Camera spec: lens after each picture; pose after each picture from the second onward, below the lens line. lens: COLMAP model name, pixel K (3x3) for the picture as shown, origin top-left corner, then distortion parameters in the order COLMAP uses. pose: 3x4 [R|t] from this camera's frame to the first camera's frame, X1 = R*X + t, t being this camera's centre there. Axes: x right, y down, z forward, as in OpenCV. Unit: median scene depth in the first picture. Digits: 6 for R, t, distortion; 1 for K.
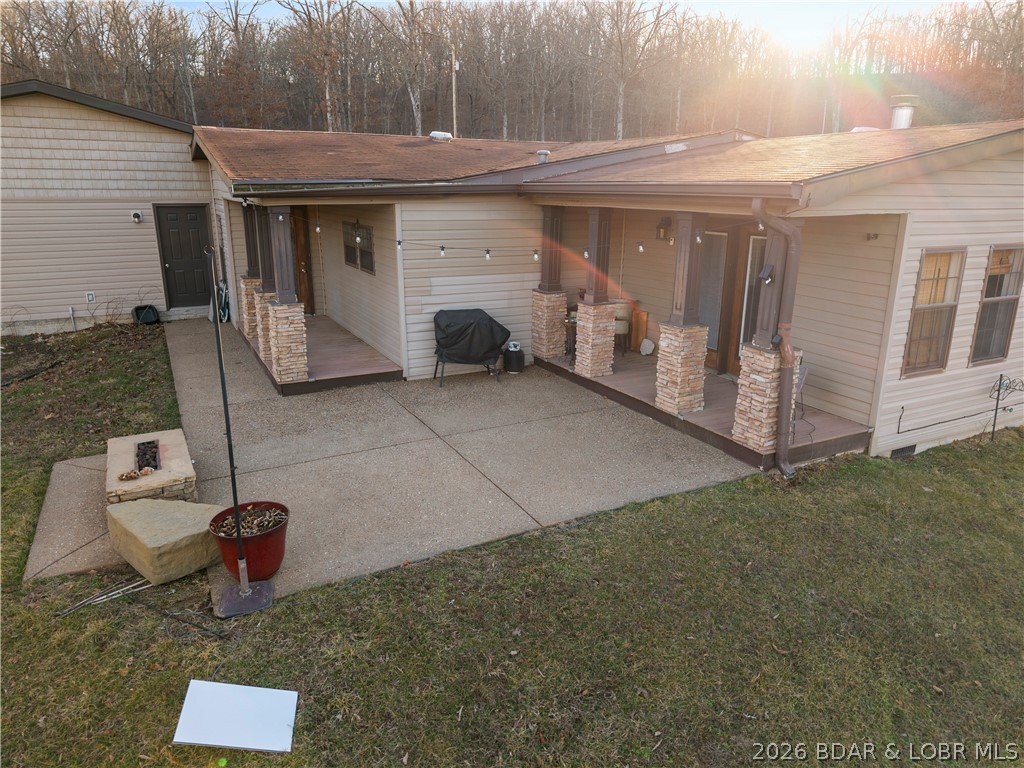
lens RADIAL K [[702.8, 0, 503.9], [0, 702.8, 378.9], [0, 0, 1]] dist [0.036110, -0.040767]
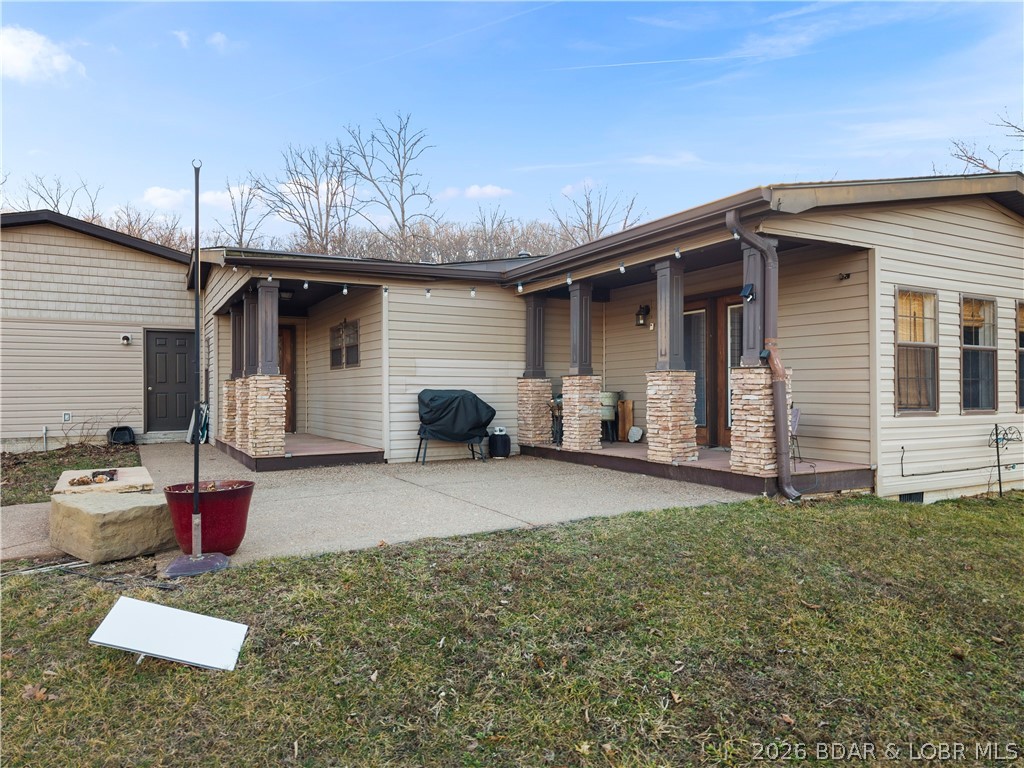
lens RADIAL K [[702.8, 0, 503.9], [0, 702.8, 378.9], [0, 0, 1]] dist [0.036110, -0.040767]
pose [[0.999687, -0.007835, 0.023765, -0.002761], [0.014194, 0.959693, -0.280693, 0.200058], [-0.020608, 0.280943, 0.959503, 0.053443]]
